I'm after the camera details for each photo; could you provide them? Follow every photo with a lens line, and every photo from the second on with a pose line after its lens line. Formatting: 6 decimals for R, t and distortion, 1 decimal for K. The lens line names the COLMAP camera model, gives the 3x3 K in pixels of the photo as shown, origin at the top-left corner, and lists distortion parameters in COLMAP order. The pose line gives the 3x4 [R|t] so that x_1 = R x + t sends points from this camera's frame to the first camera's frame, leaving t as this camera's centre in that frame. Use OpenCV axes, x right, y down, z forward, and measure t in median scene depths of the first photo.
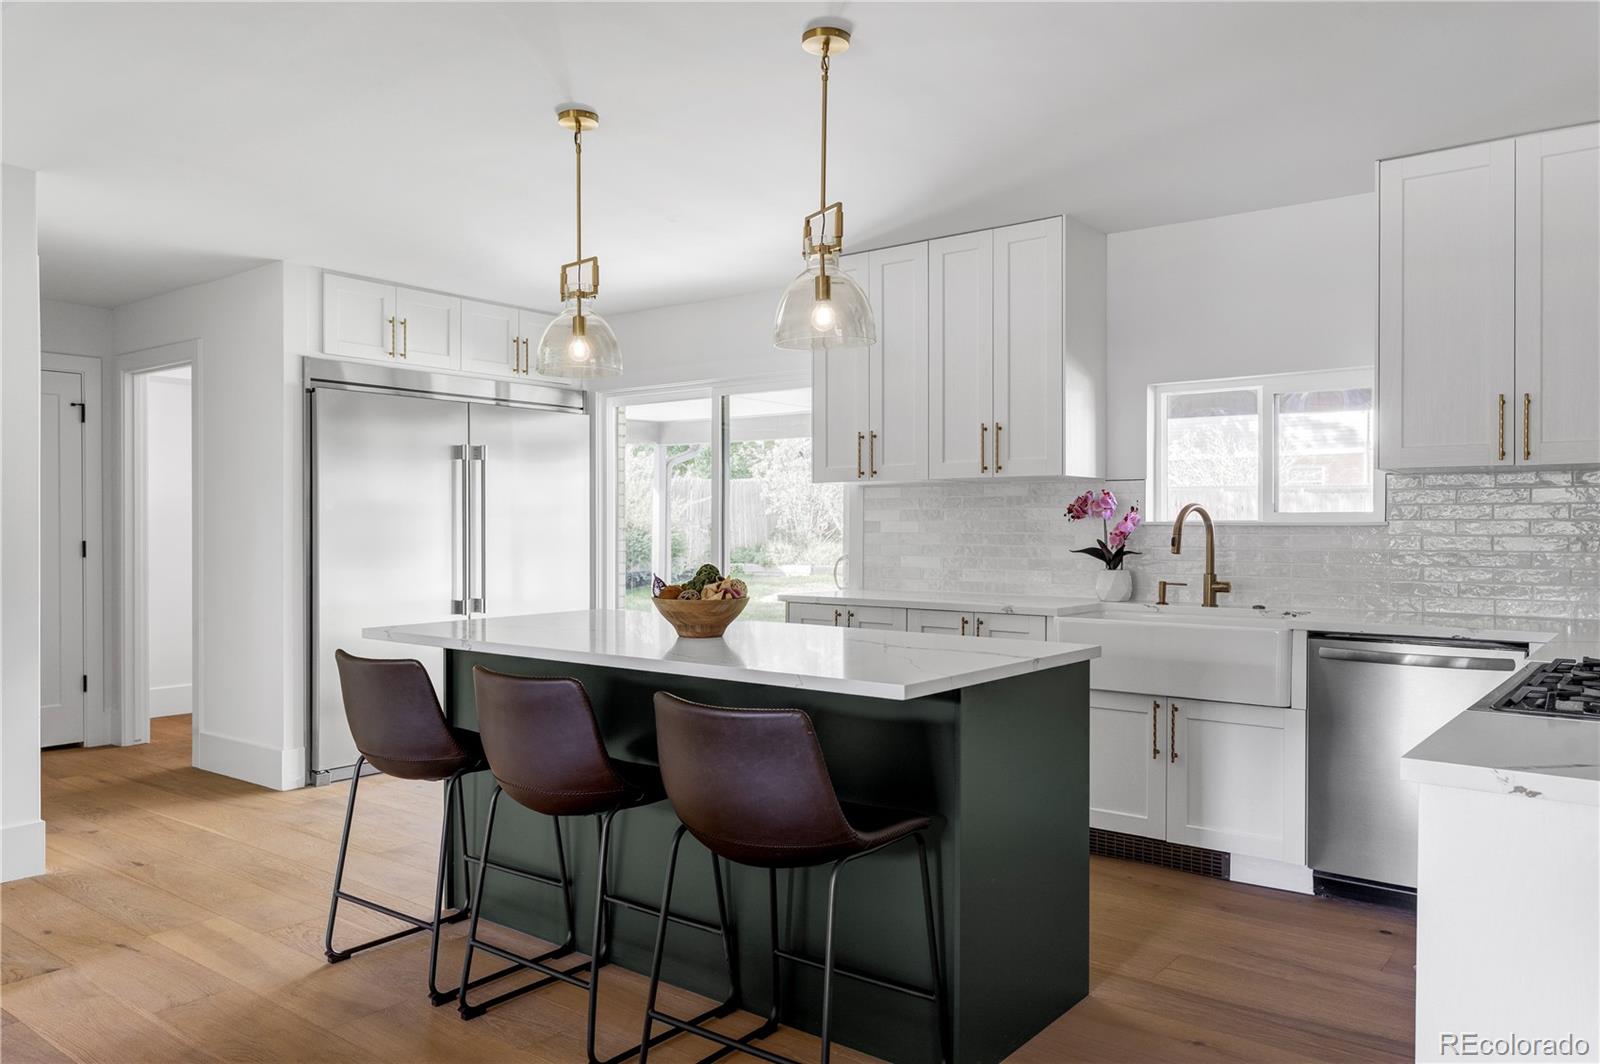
lens RADIAL K [[1119.0, 0, 798.6], [0, 1119.0, 533.3], [0, 0, 1]] dist [0.011732, -0.004036]
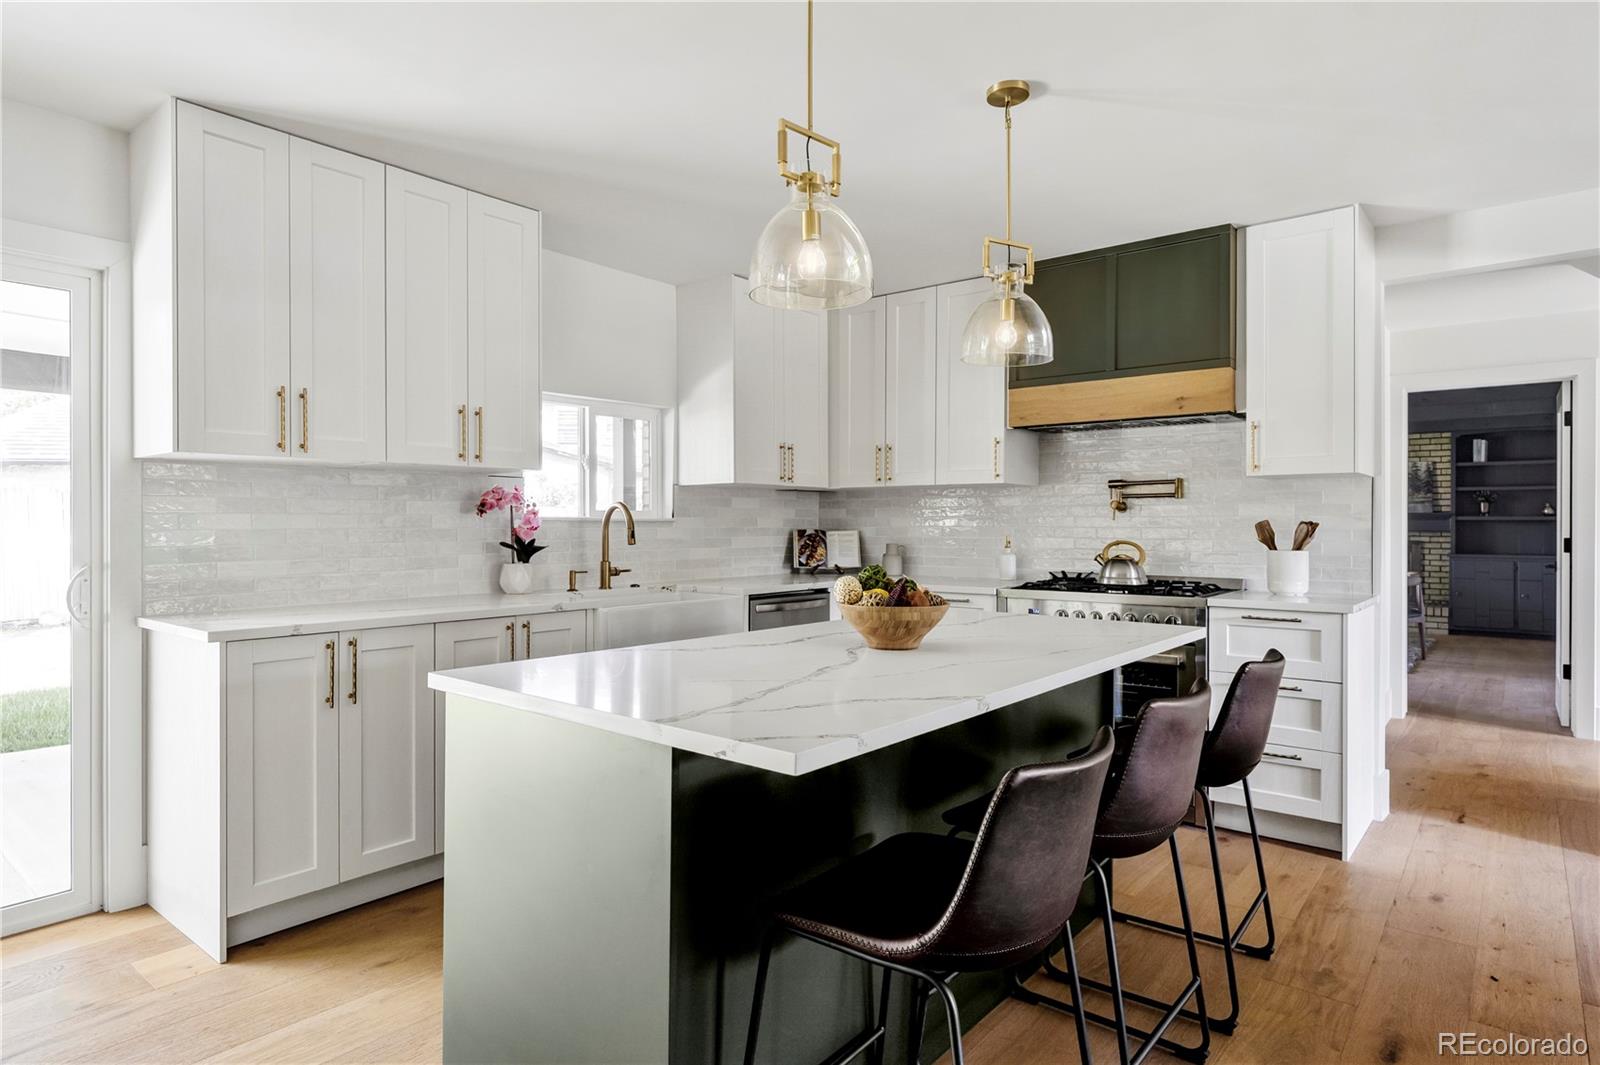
lens RADIAL K [[898.0, 0, 791.8], [0, 898.0, 522.1], [0, 0, 1]] dist [-0.003939, 0.002408]
pose [[0.032625, 0.001181, 0.999467, -0.533740], [0.006287, 0.999979, -0.001387, -0.002870], [-0.999448, 0.006329, 0.032617, 0.710436]]
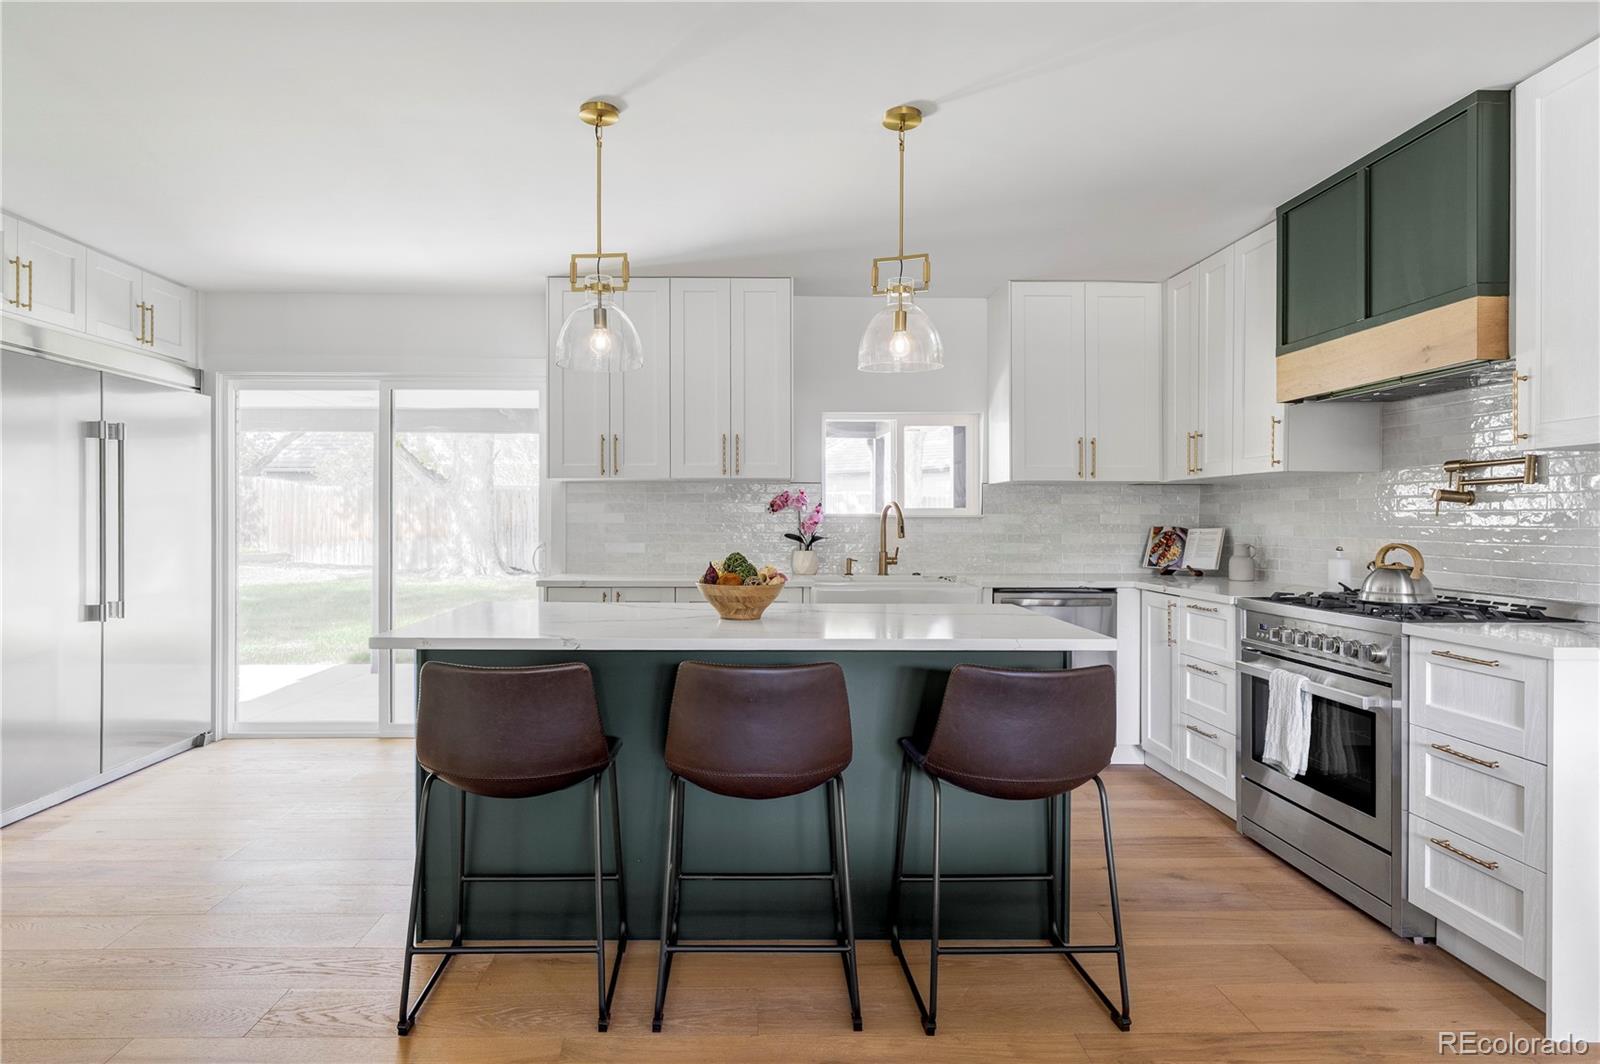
lens RADIAL K [[898.0, 0, 752.3], [0, 898.0, 511.4], [0, 0, 1]] dist [-0.003939, 0.002408]
pose [[0.783068, 0.005660, 0.621911, -0.423146], [0.002805, 0.999916, -0.012633, -0.000534], [-0.621930, 0.011637, 0.782986, 0.204509]]
